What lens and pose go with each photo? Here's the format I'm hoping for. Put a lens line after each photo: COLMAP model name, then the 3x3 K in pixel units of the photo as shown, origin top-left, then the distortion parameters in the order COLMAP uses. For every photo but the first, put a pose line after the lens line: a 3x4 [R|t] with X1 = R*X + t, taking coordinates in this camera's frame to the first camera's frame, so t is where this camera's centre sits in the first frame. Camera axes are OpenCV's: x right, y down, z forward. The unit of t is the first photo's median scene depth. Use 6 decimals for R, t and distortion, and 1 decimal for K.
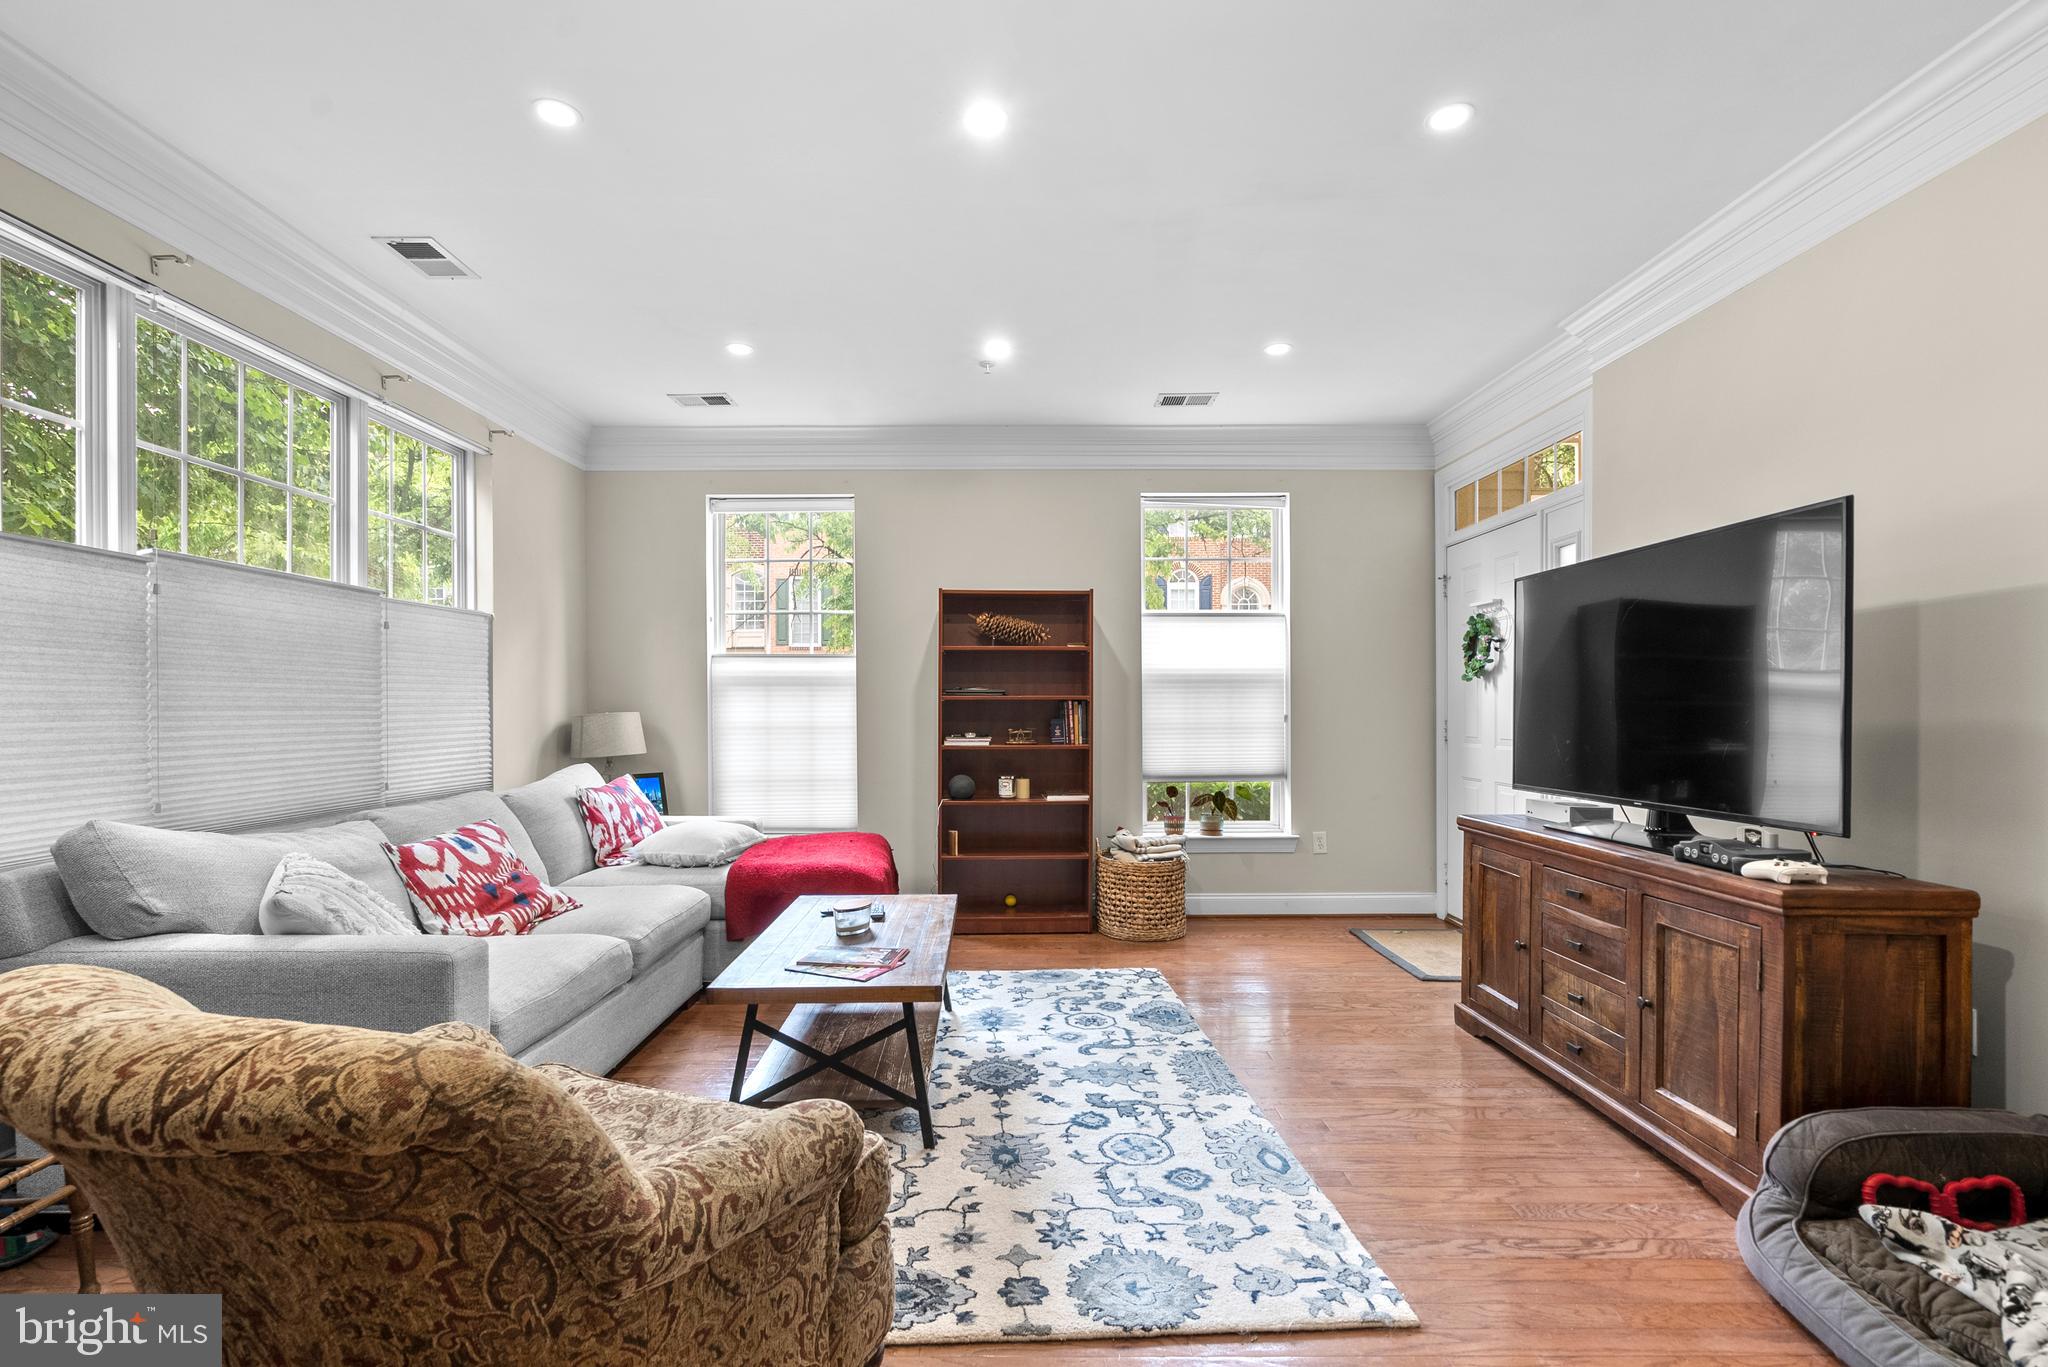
lens RADIAL K [[943.3, 0, 1016.2], [0, 943.3, 714.8], [0, 0, 1]] dist [-0.004347, 0.000806]
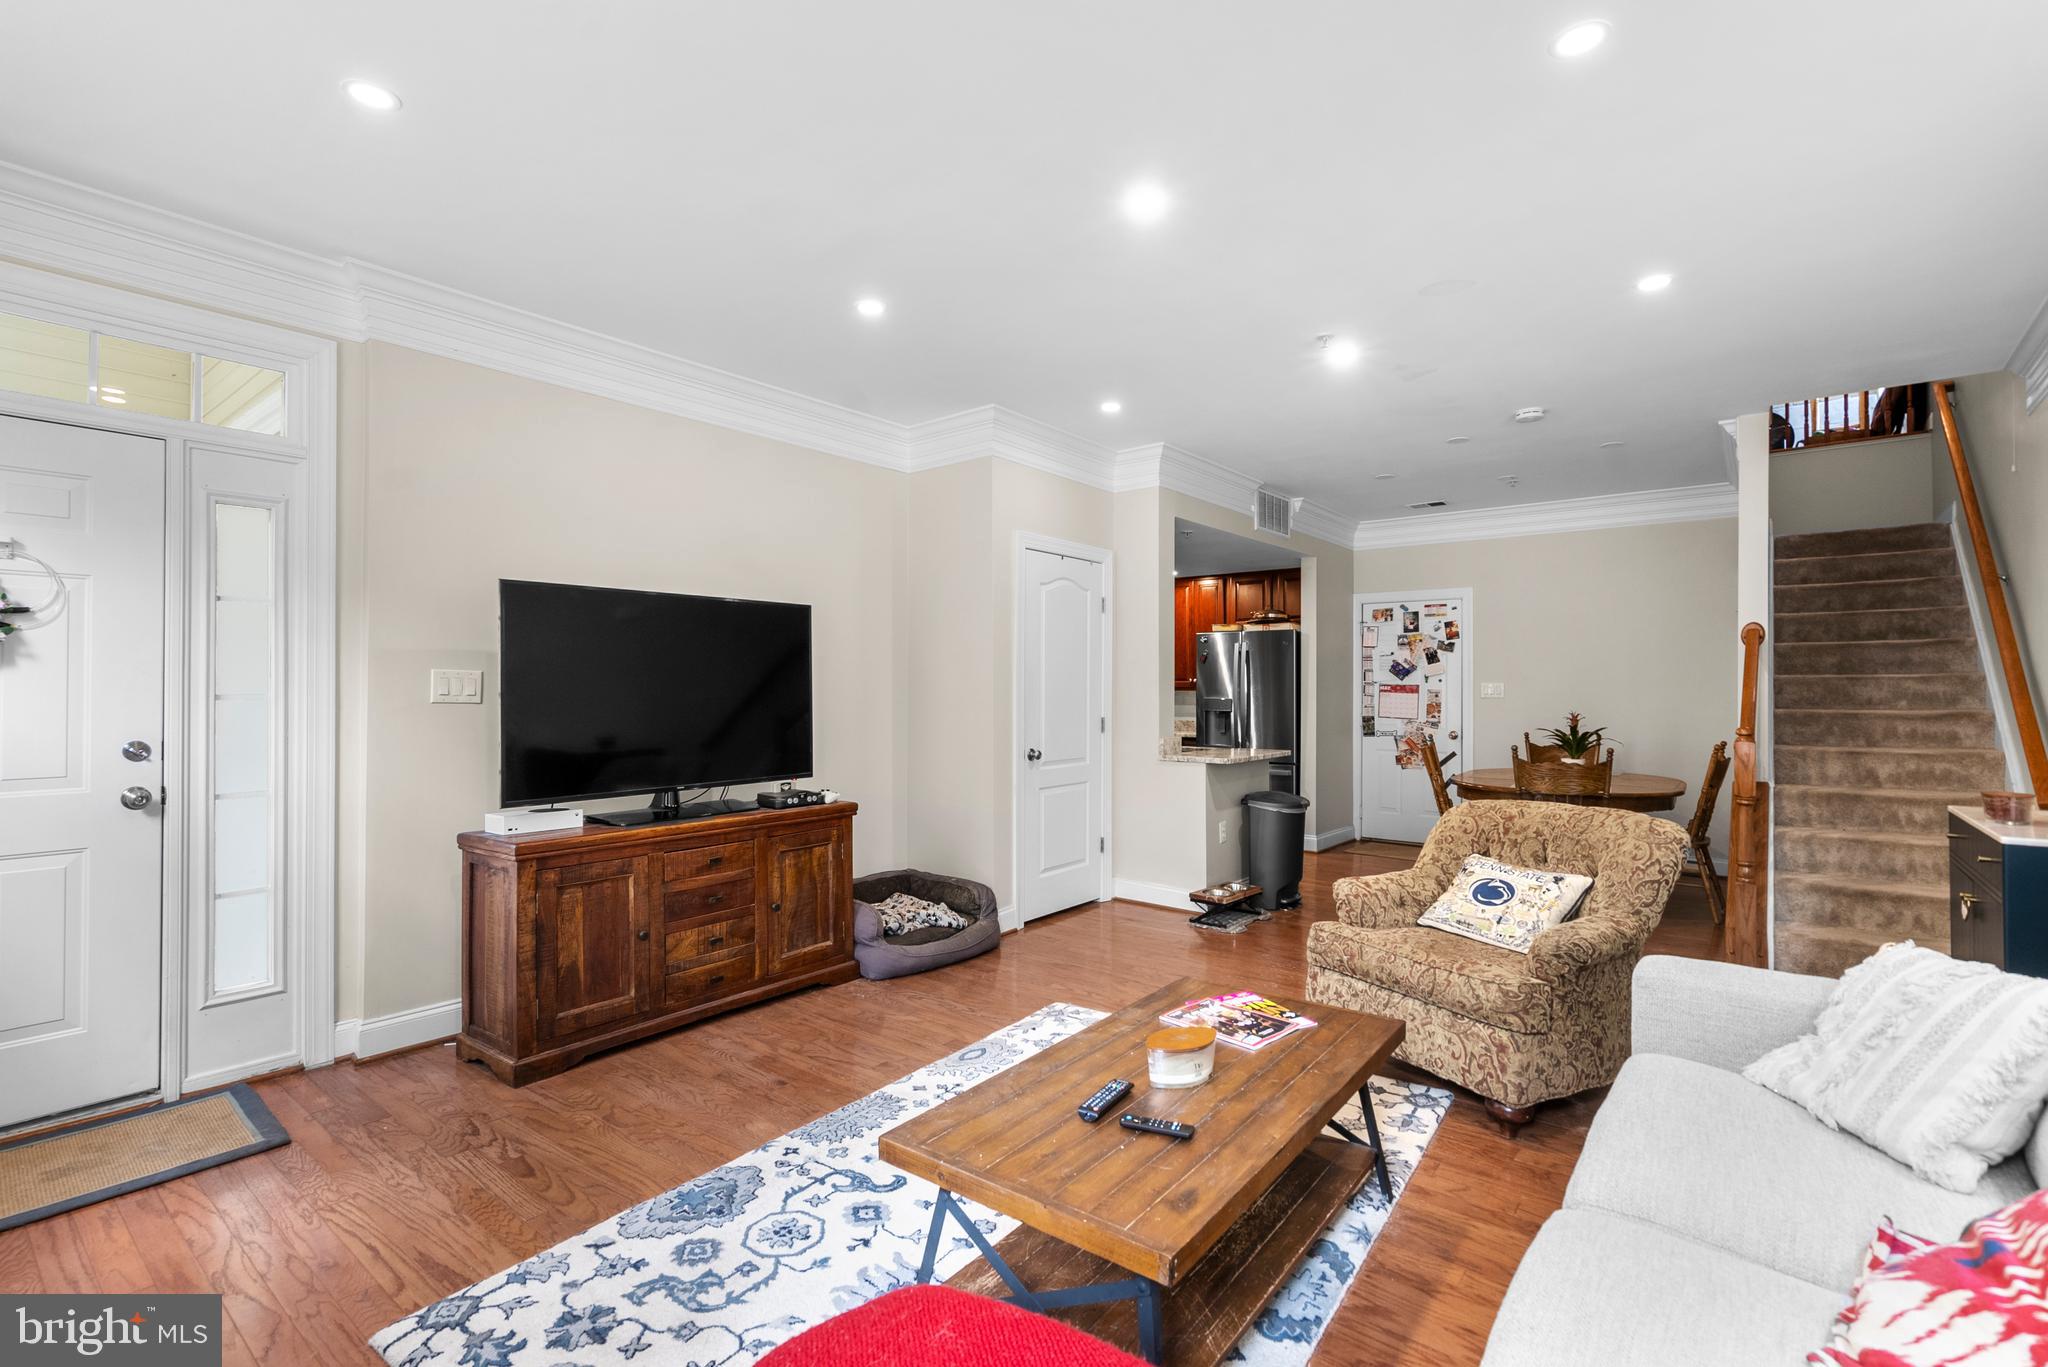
lens RADIAL K [[932.5, 0, 1024.0], [0, 932.5, 683.5], [0, 0, 1]] dist [-0.005690, 0.000323]
pose [[-0.778335, 0.007013, 0.627811, -0.459458], [0.006524, 0.999974, -0.003082, -0.038286], [-0.627816, 0.001697, -0.778360, 1.464108]]
